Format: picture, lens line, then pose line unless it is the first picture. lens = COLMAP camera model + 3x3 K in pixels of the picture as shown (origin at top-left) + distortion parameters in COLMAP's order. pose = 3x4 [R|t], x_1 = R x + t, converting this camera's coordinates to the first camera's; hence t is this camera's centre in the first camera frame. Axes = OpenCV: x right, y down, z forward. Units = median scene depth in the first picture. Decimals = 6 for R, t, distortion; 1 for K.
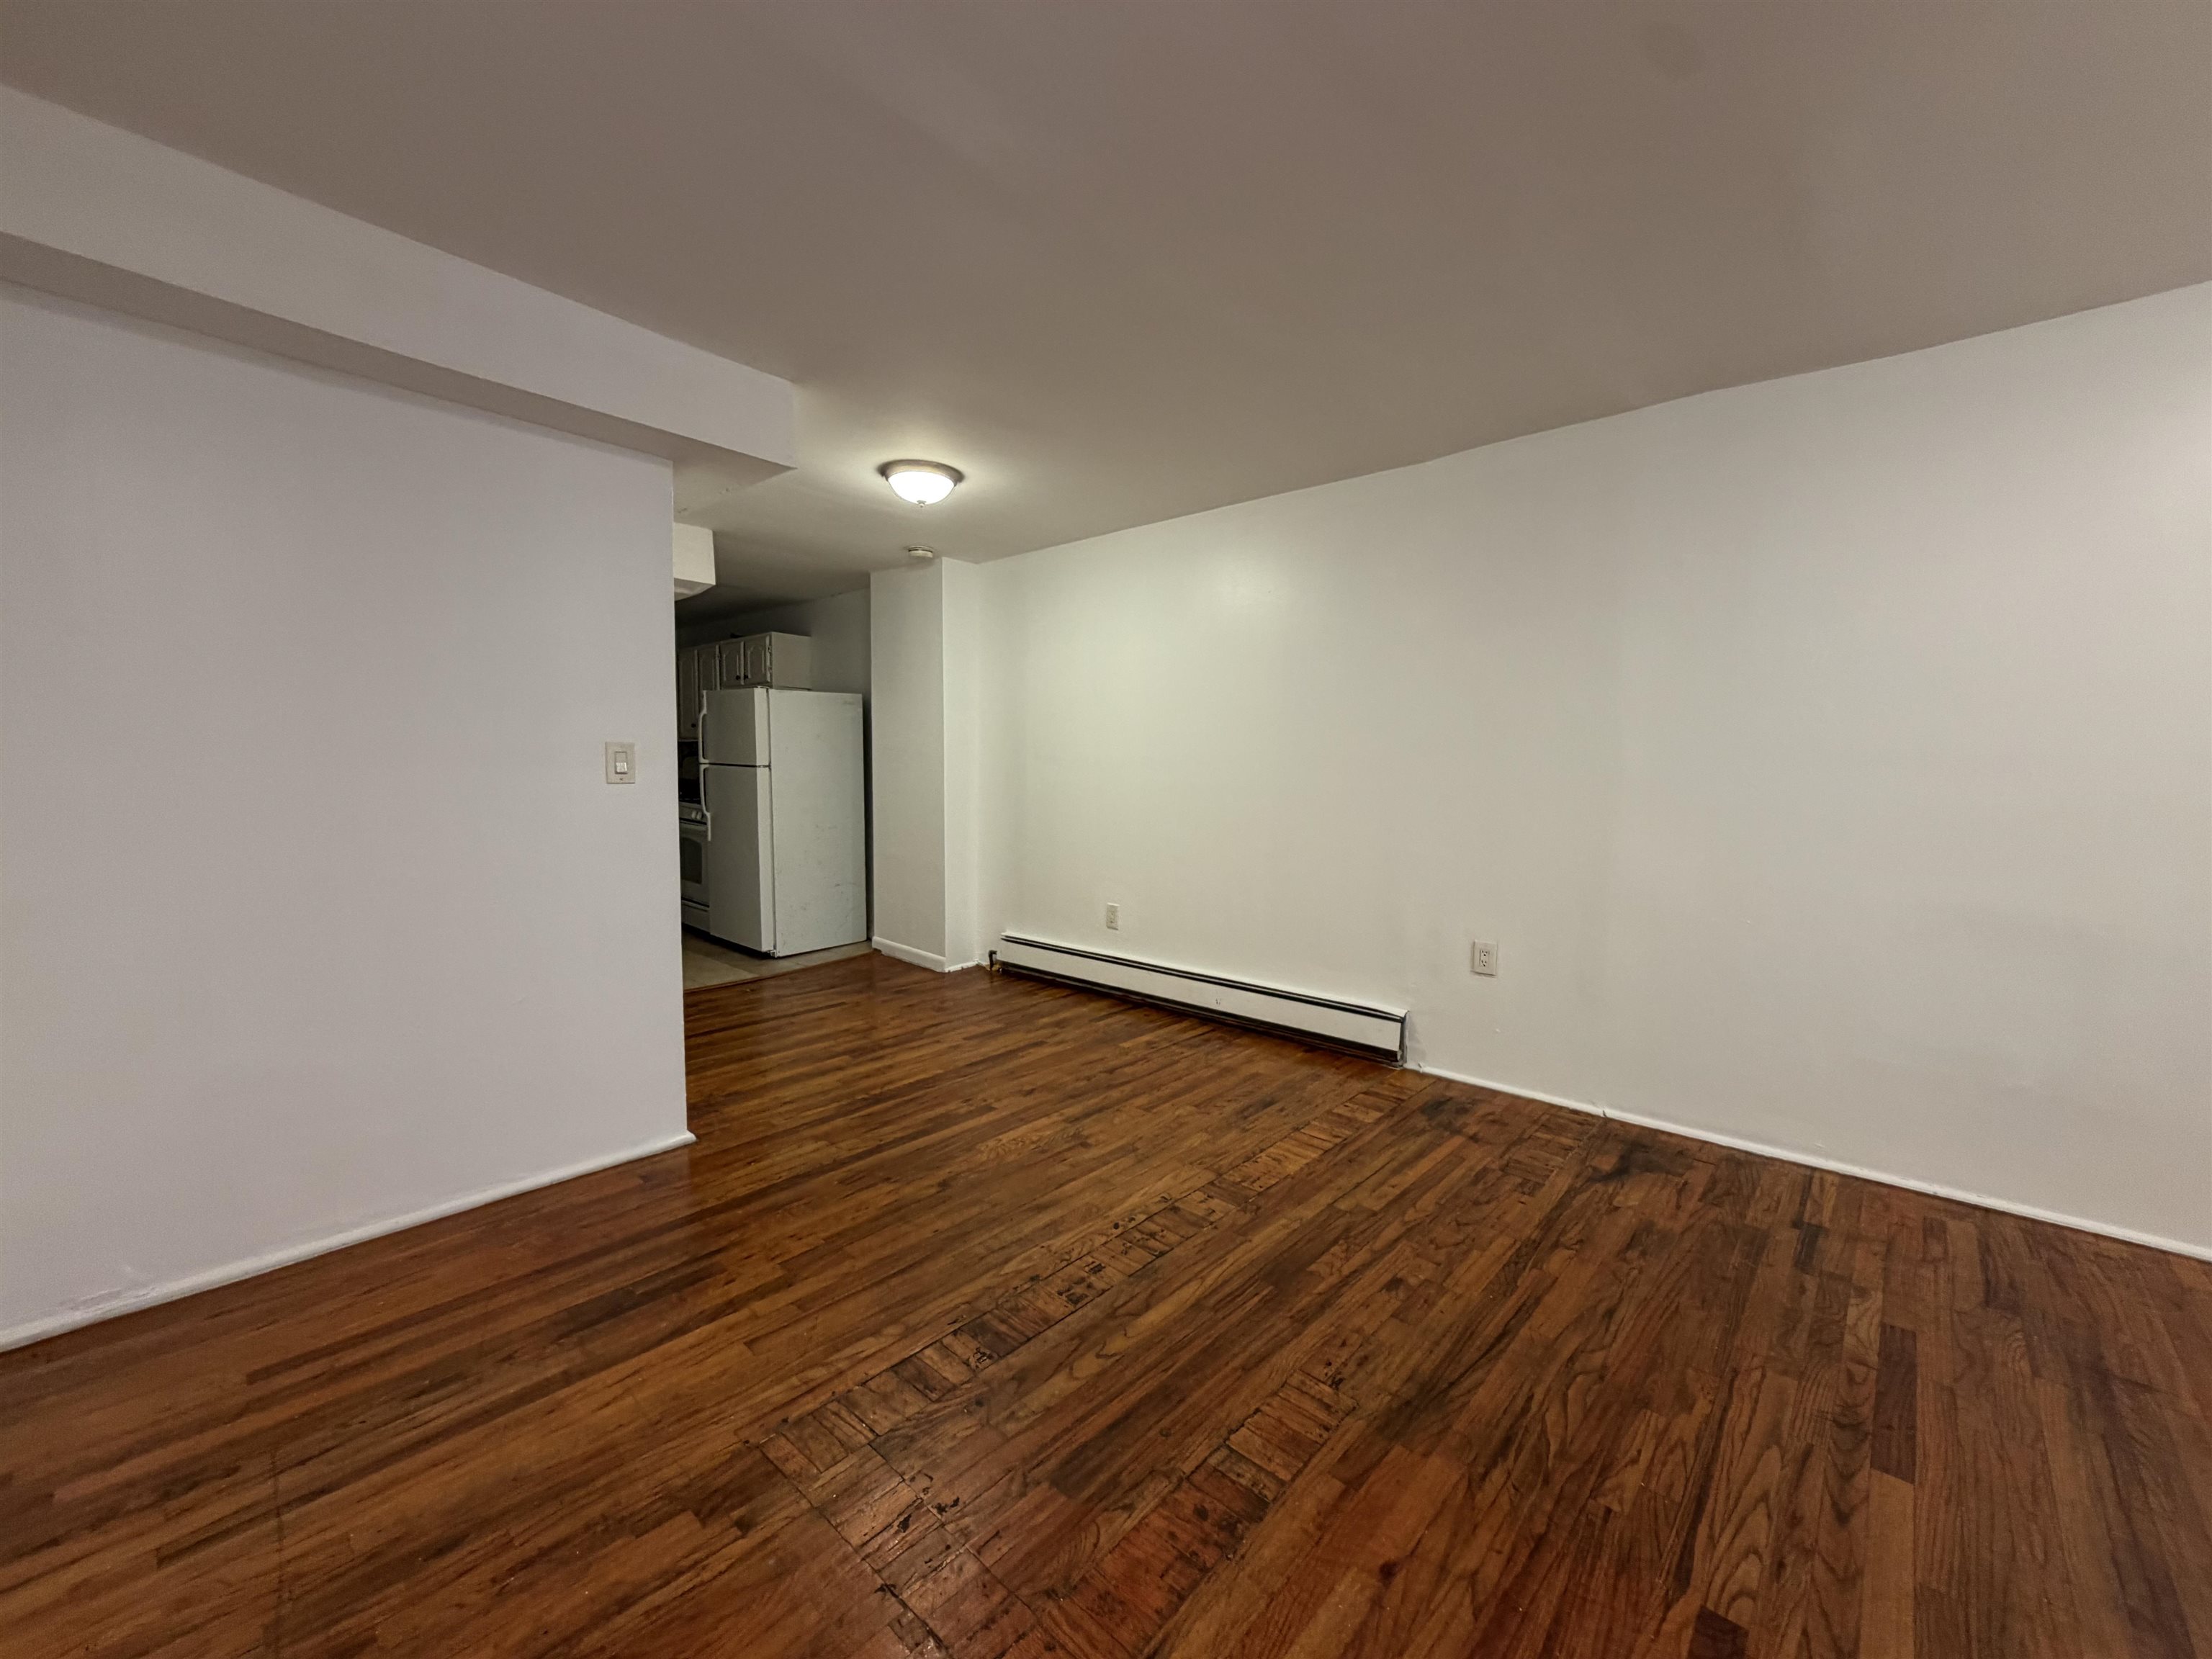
lens RADIAL K [[881.8, 0, 1107.8], [0, 881.8, 827.7], [0, 0, 1]] dist [-0.000877, 0.000064]
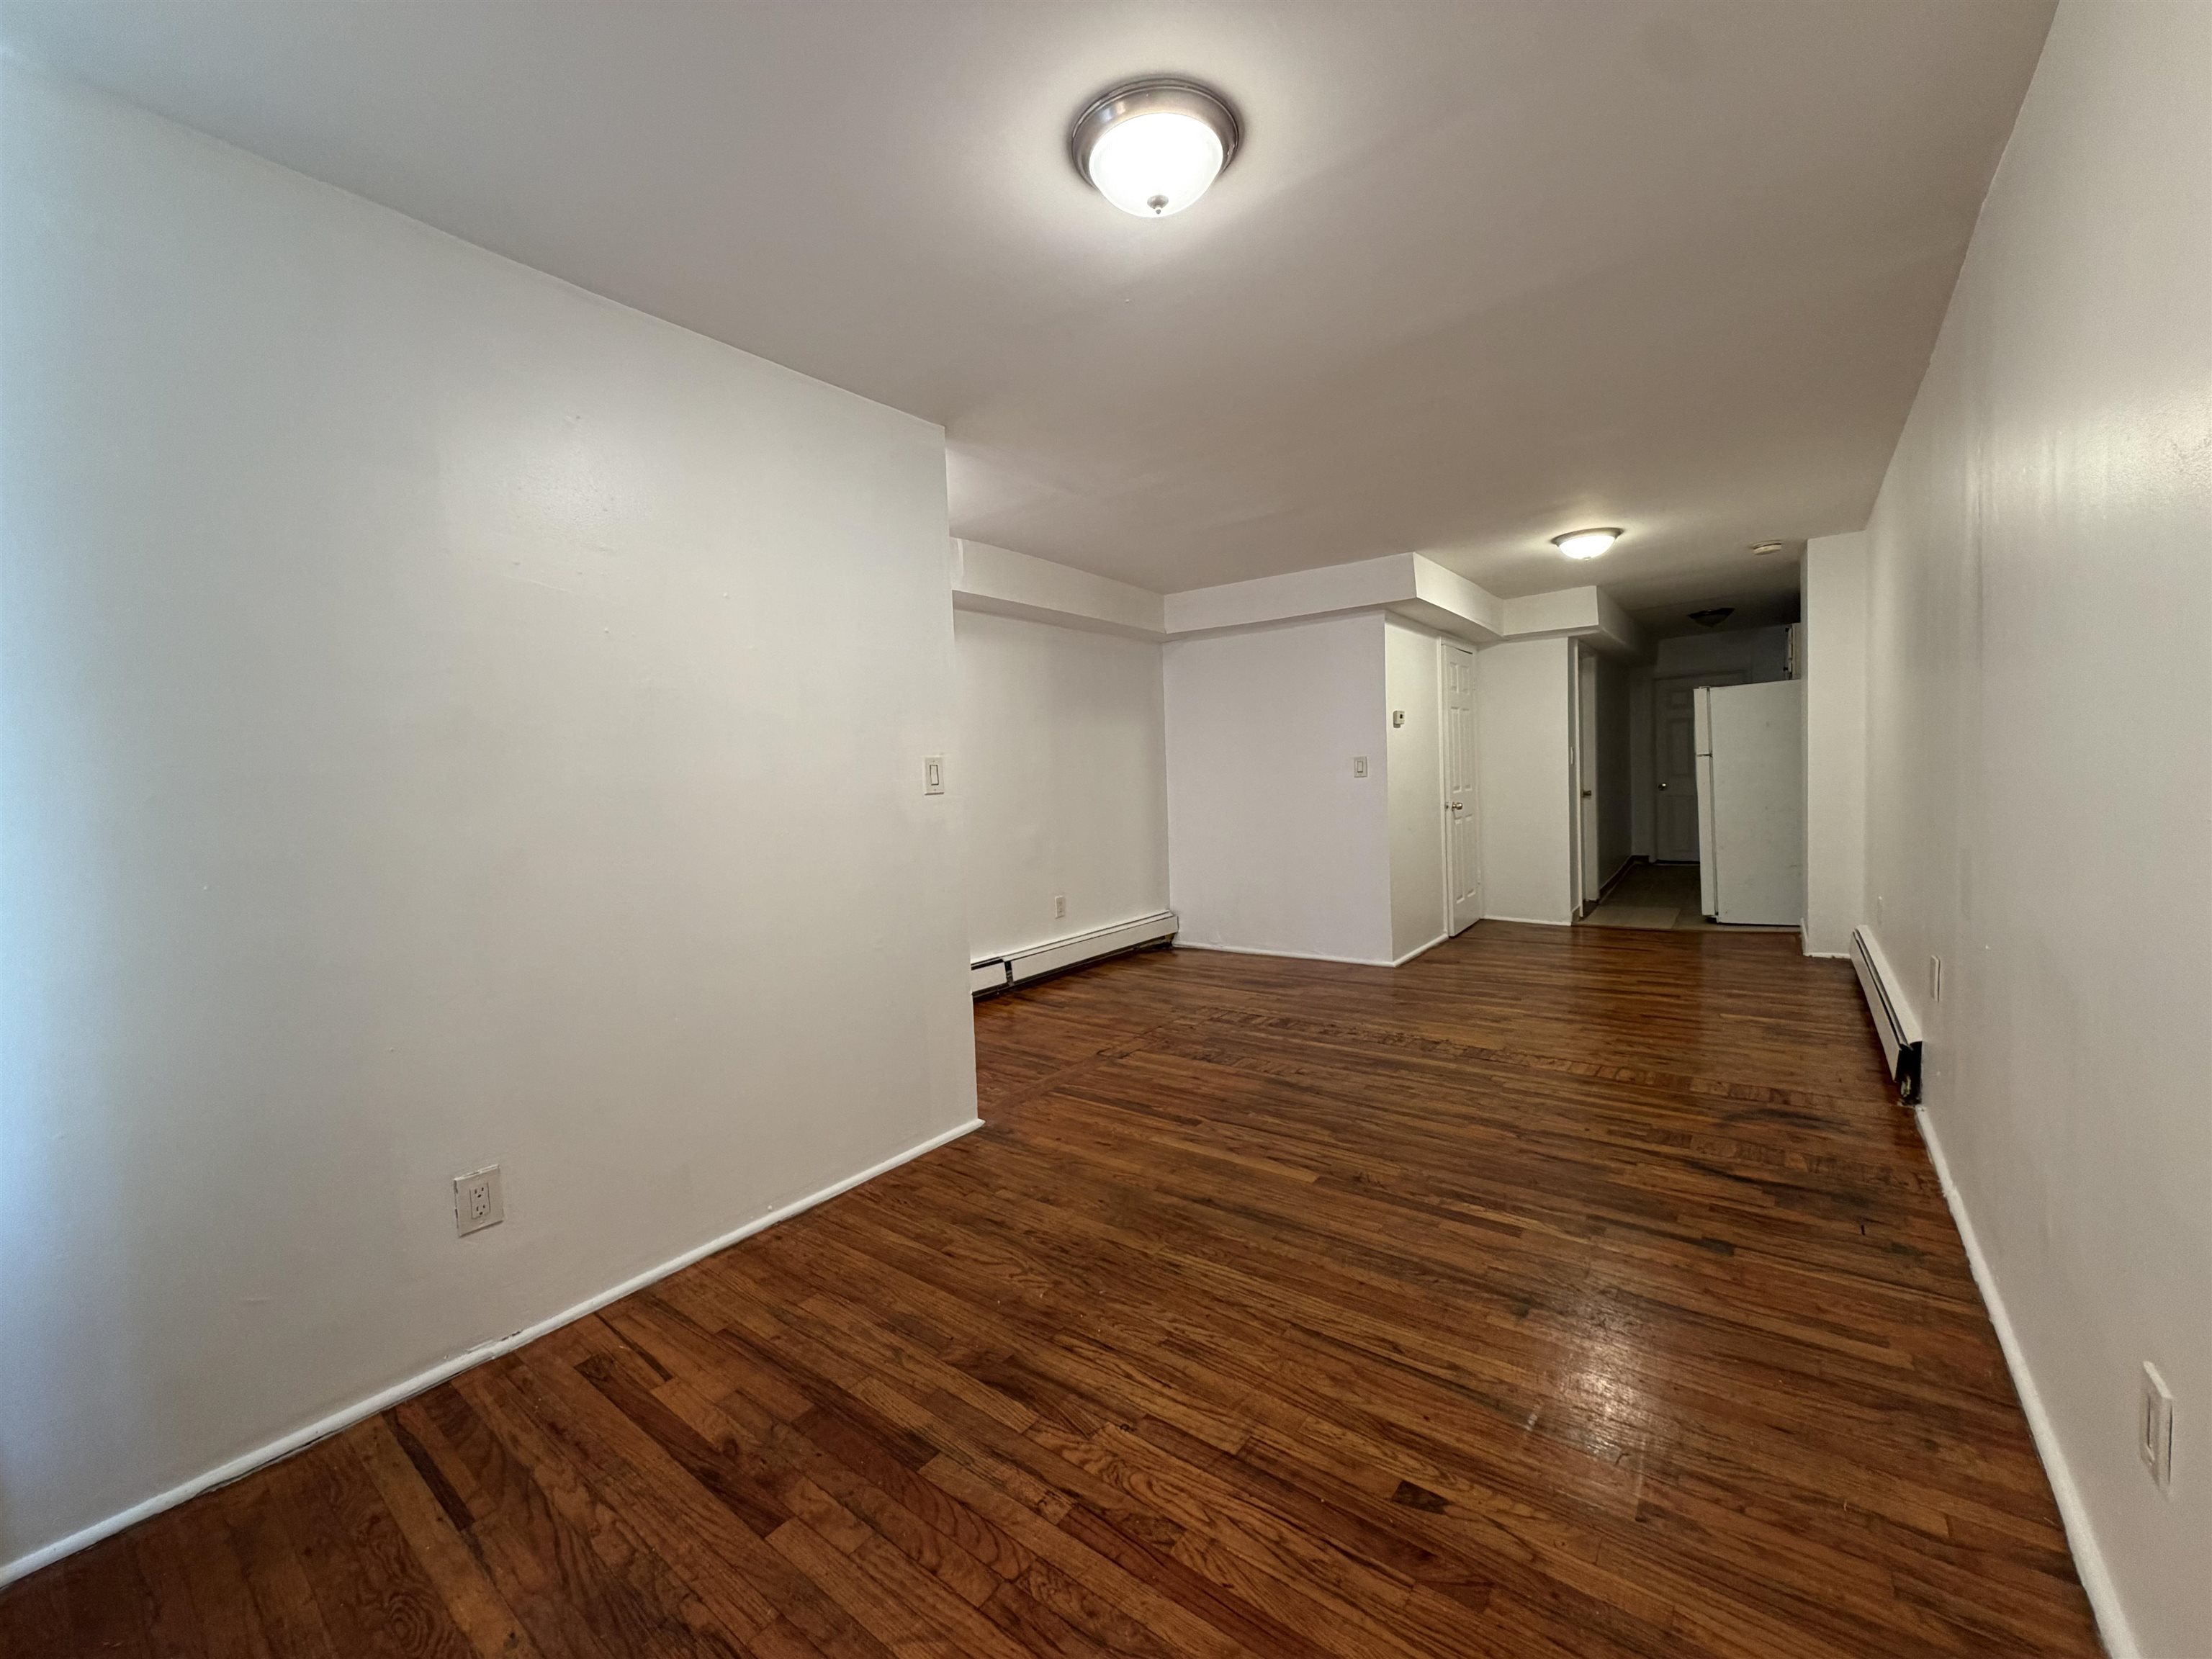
lens RADIAL K [[881.8, 0, 1107.8], [0, 881.8, 827.7], [0, 0, 1]] dist [-0.000877, 0.000064]
pose [[0.078000, 0.038571, -0.996207, 1.414743], [-0.024919, 0.999015, 0.036728, 0.004421], [0.996642, 0.021960, 0.078884, 0.252859]]
